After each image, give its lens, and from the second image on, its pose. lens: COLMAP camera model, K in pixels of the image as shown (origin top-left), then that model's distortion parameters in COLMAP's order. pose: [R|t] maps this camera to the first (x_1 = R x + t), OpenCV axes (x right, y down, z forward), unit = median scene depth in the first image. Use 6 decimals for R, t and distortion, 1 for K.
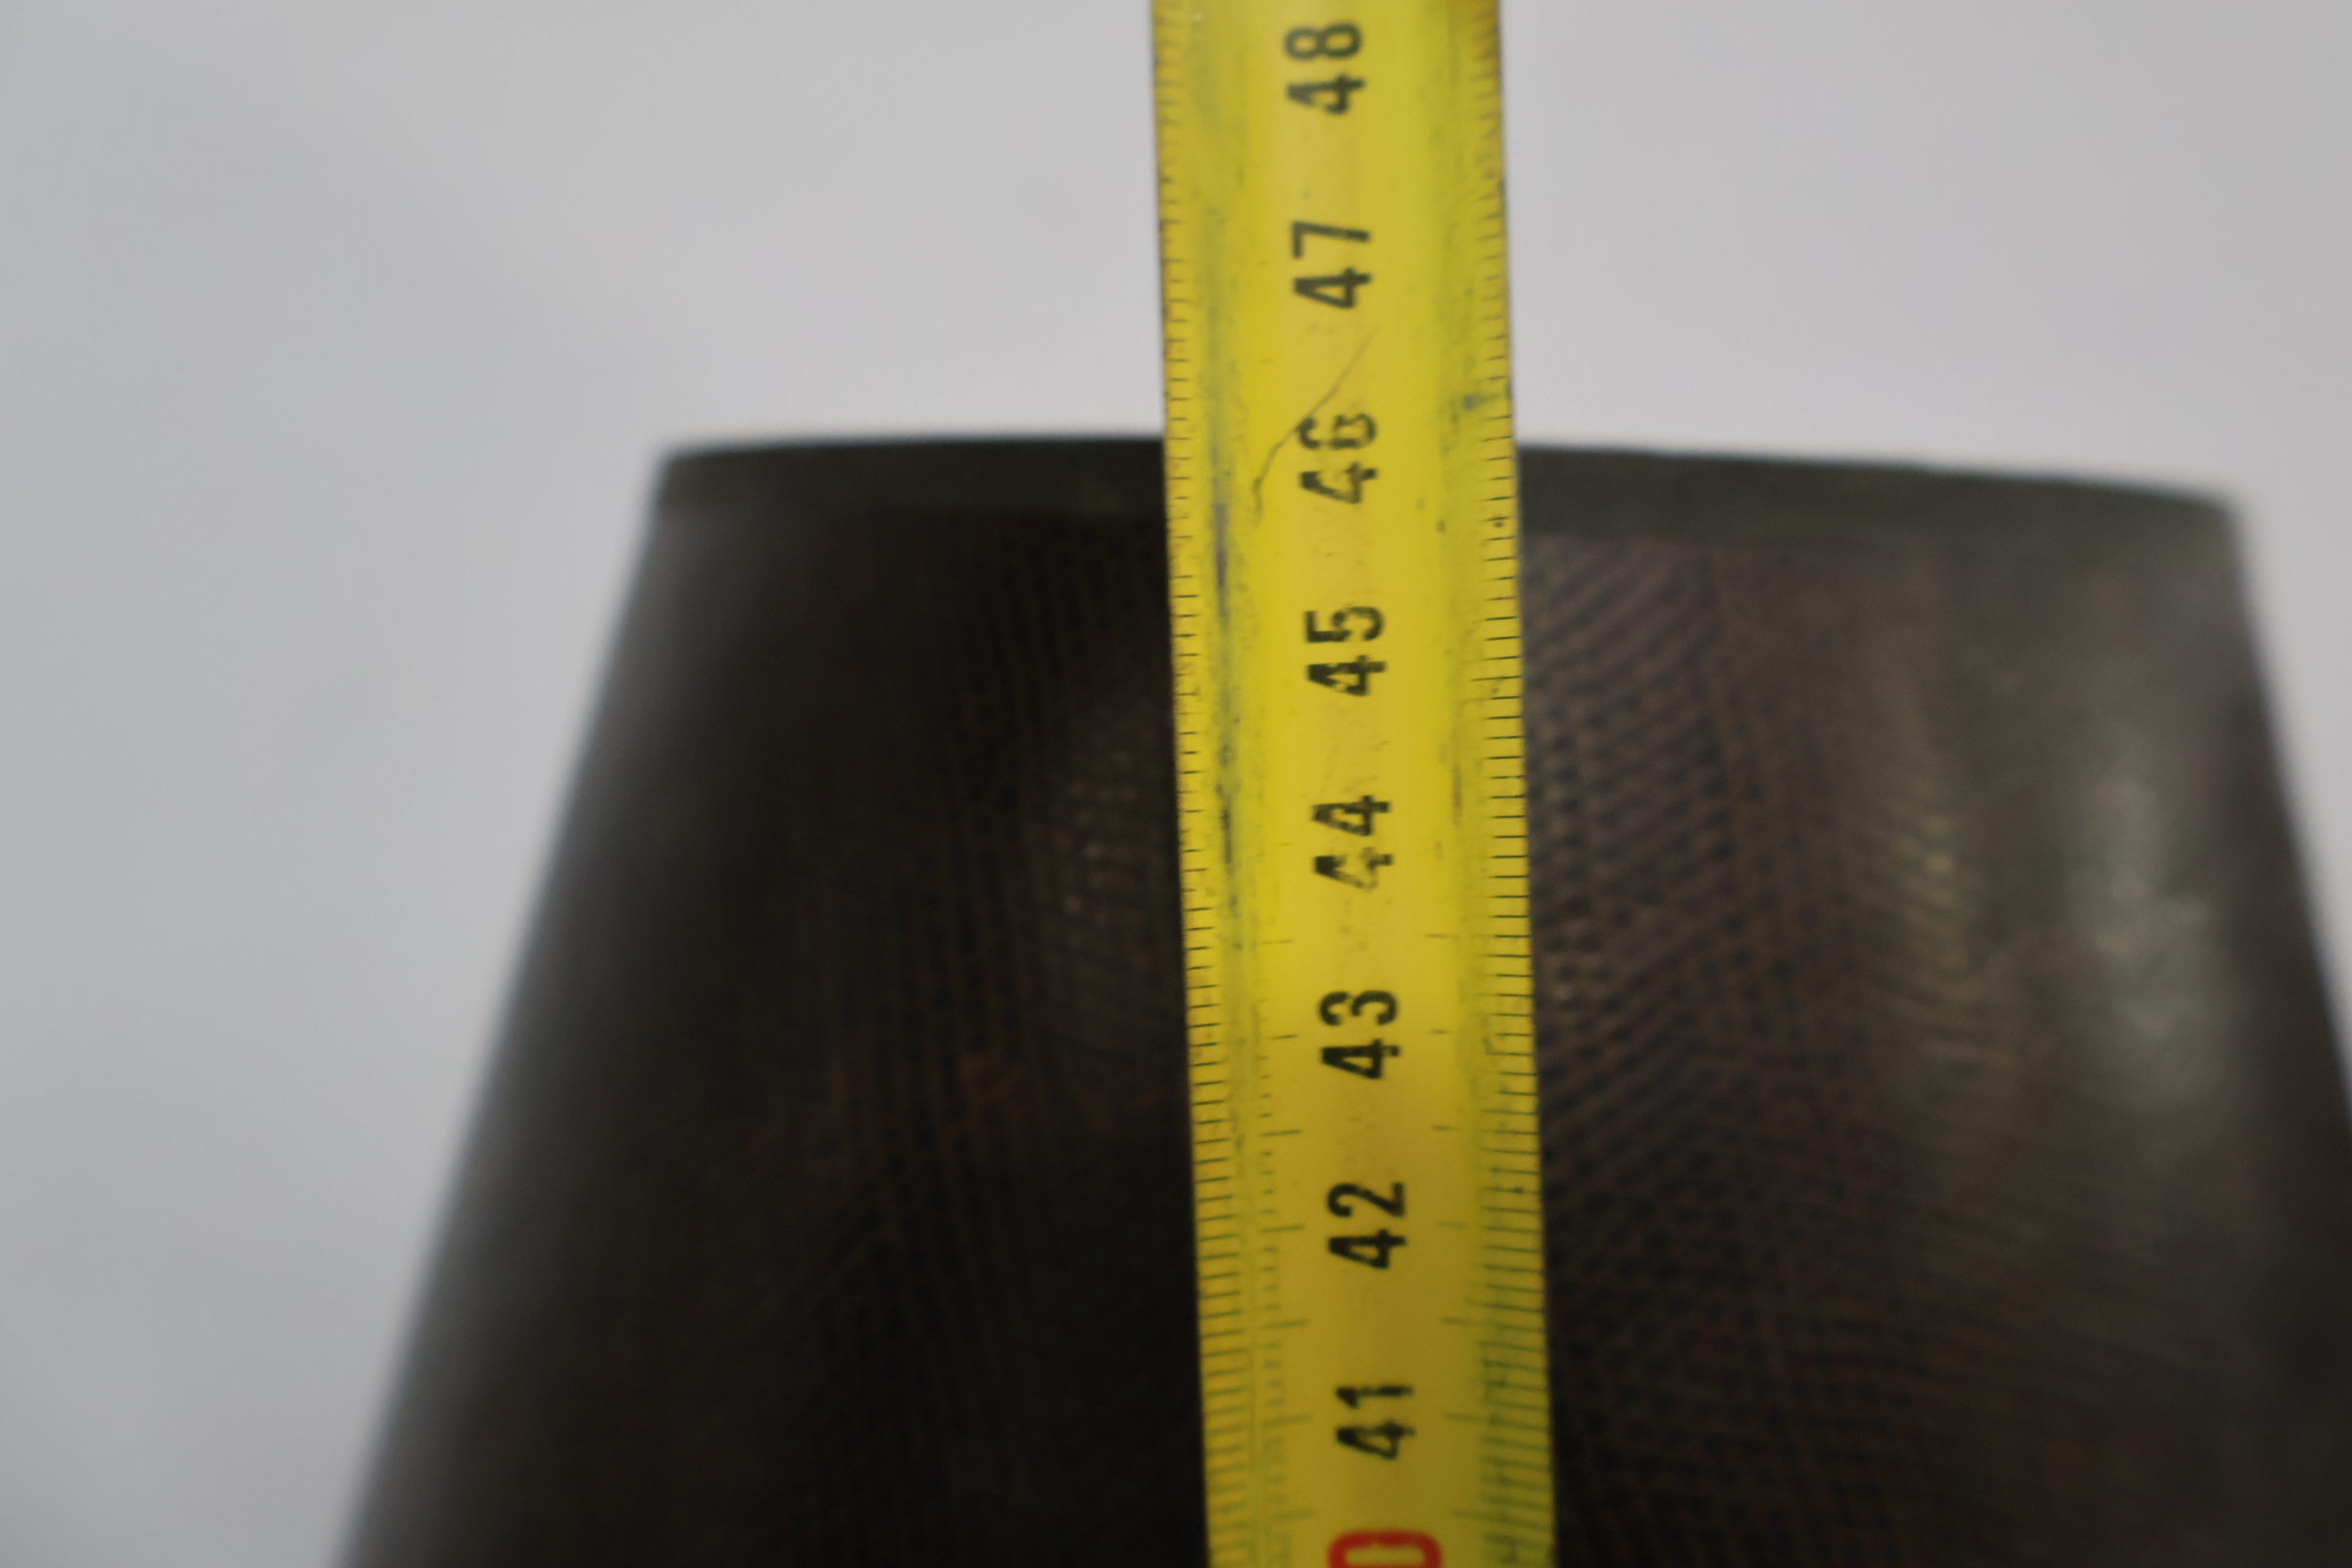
lens RADIAL K [[2106.6, 0, 1170.1], [0, 2106.6, 764.4], [0, 0, 1]] dist [0.020105, -0.010129]
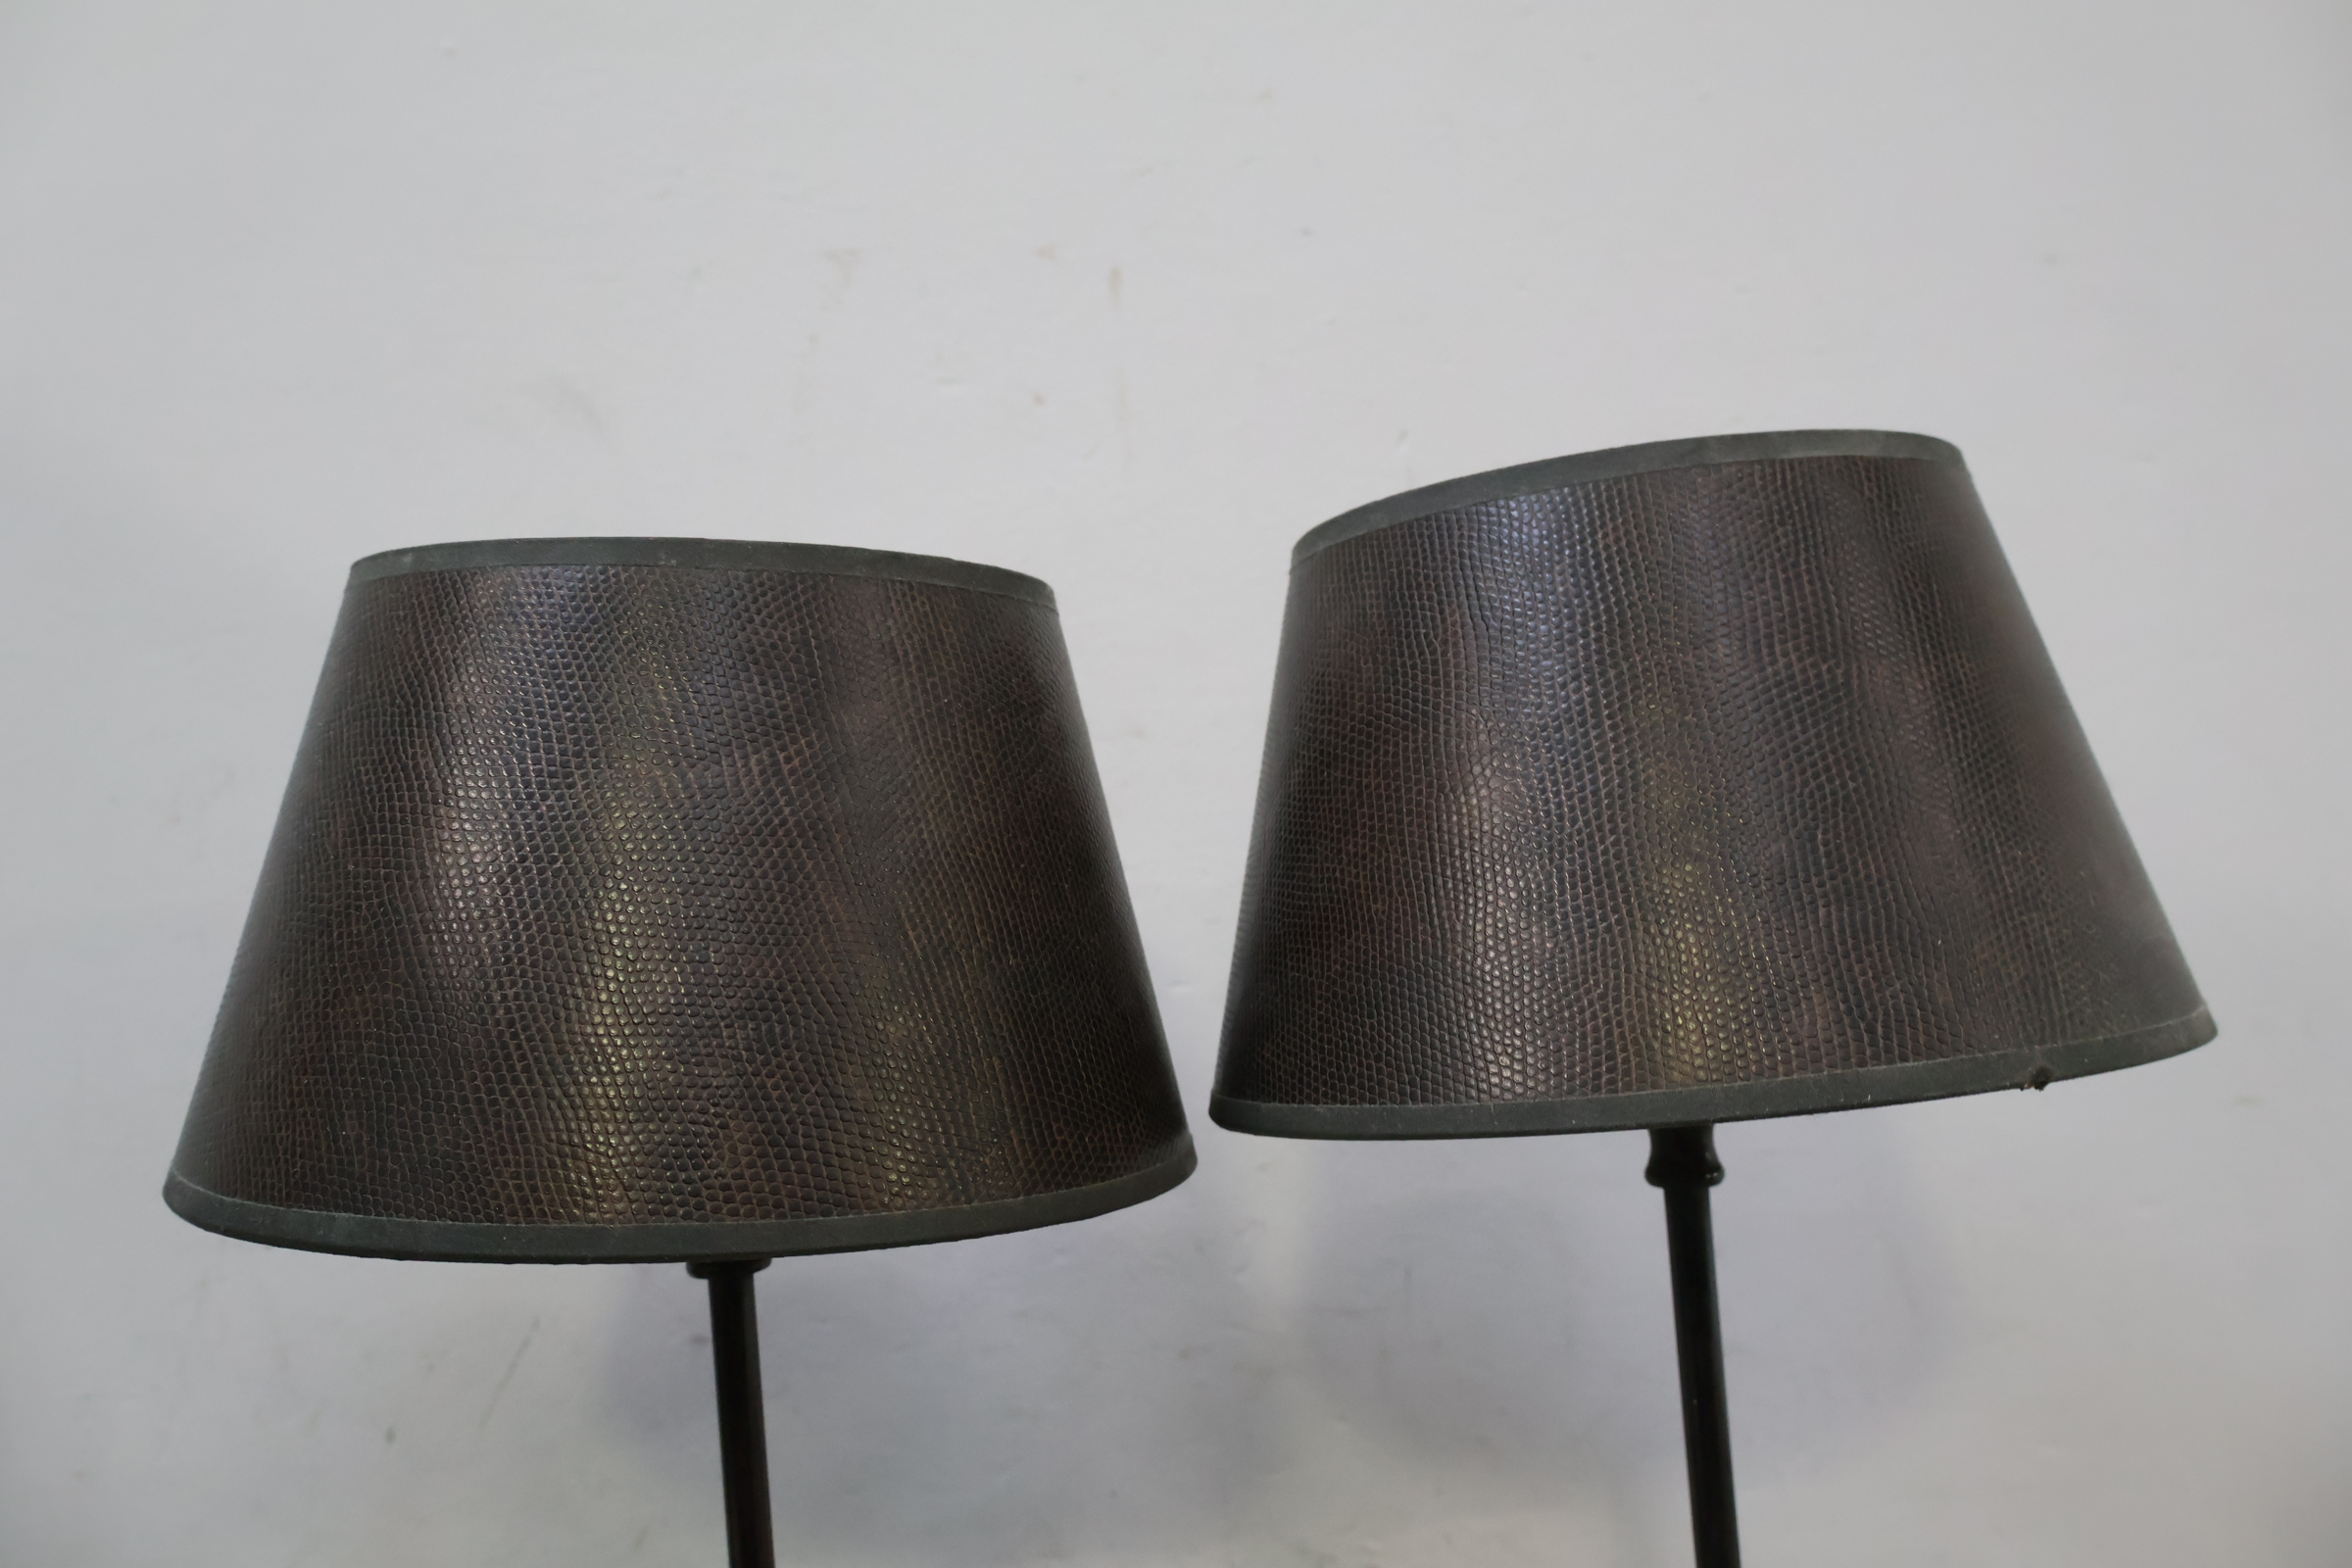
lens RADIAL K [[2106.6, 0, 1169.7], [0, 2106.6, 741.9], [0, 0, 1]] dist [0.020105, -0.010129]
pose [[0.878038, -0.016556, 0.478304, -0.810818], [0.071208, 0.992797, -0.096353, 0.431412], [-0.473263, 0.118661, 0.872892, -1.724397]]
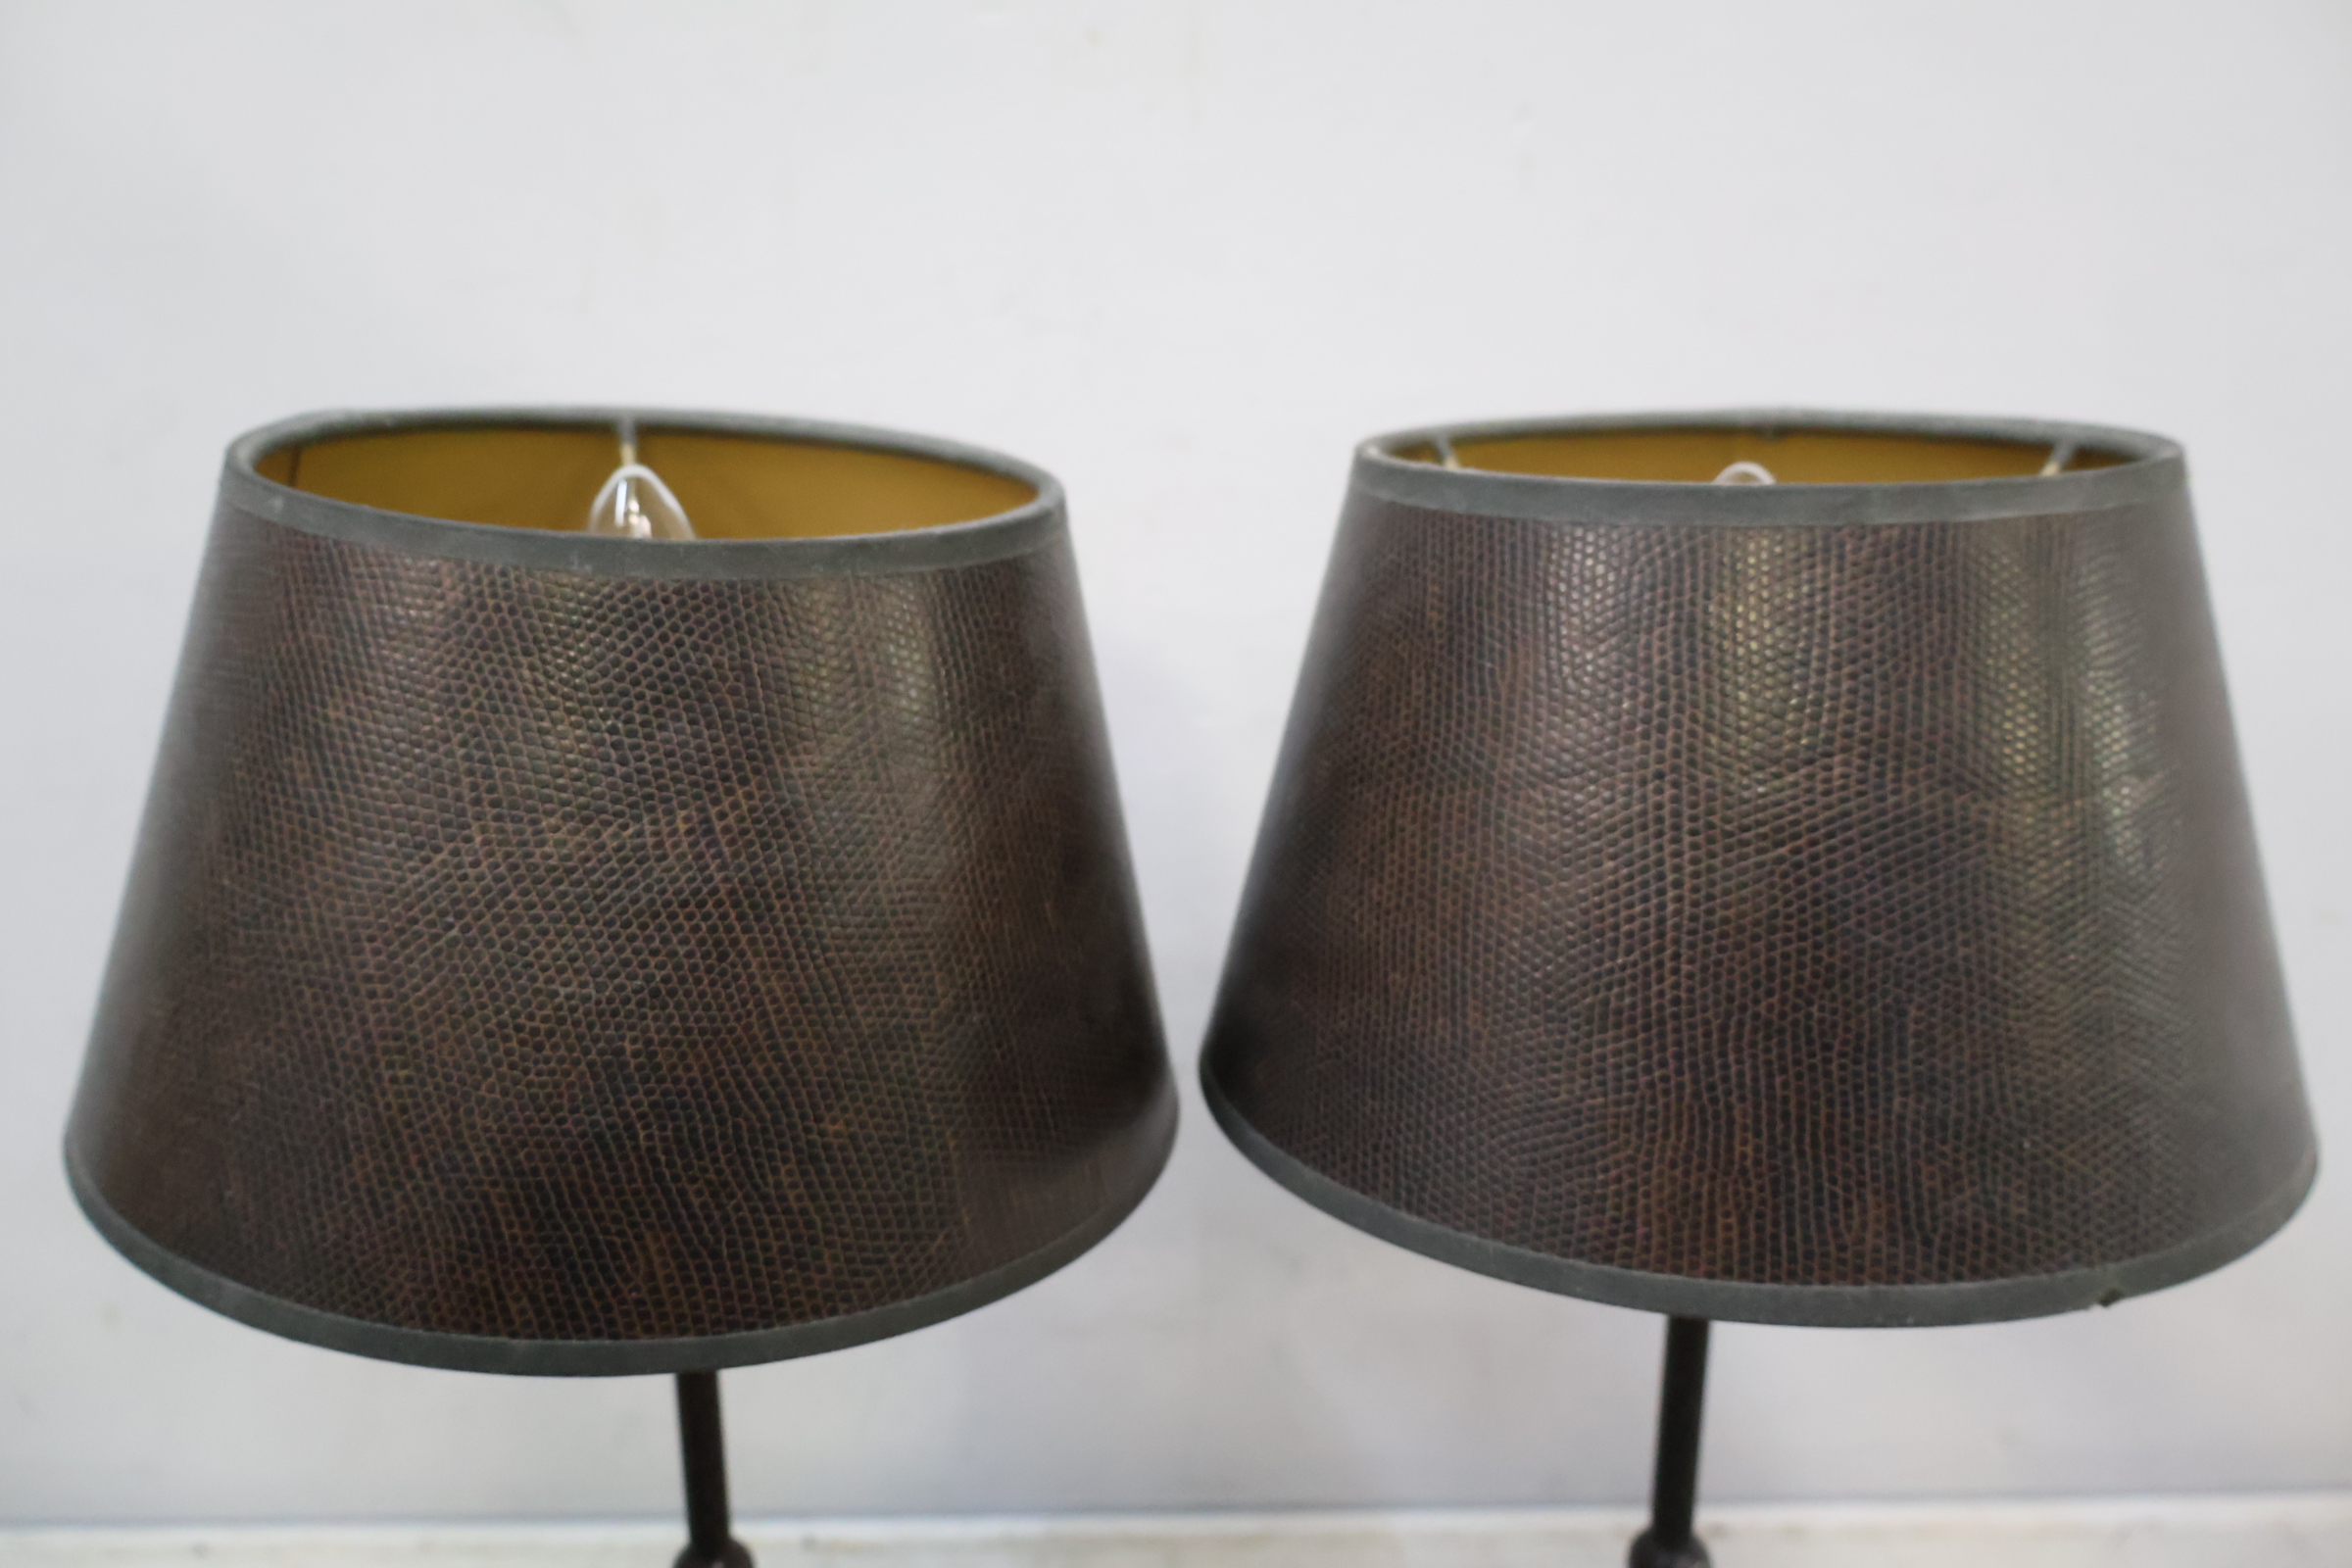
lens RADIAL K [[2106.6, 0, 1168.3], [0, 2106.6, 784.3], [0, 0, 1]] dist [0.020105, -0.010129]
pose [[0.897414, -0.096619, 0.430479, -0.487439], [-0.008812, 0.971606, 0.236442, -0.462649], [-0.441101, -0.215980, 0.871081, -1.339408]]
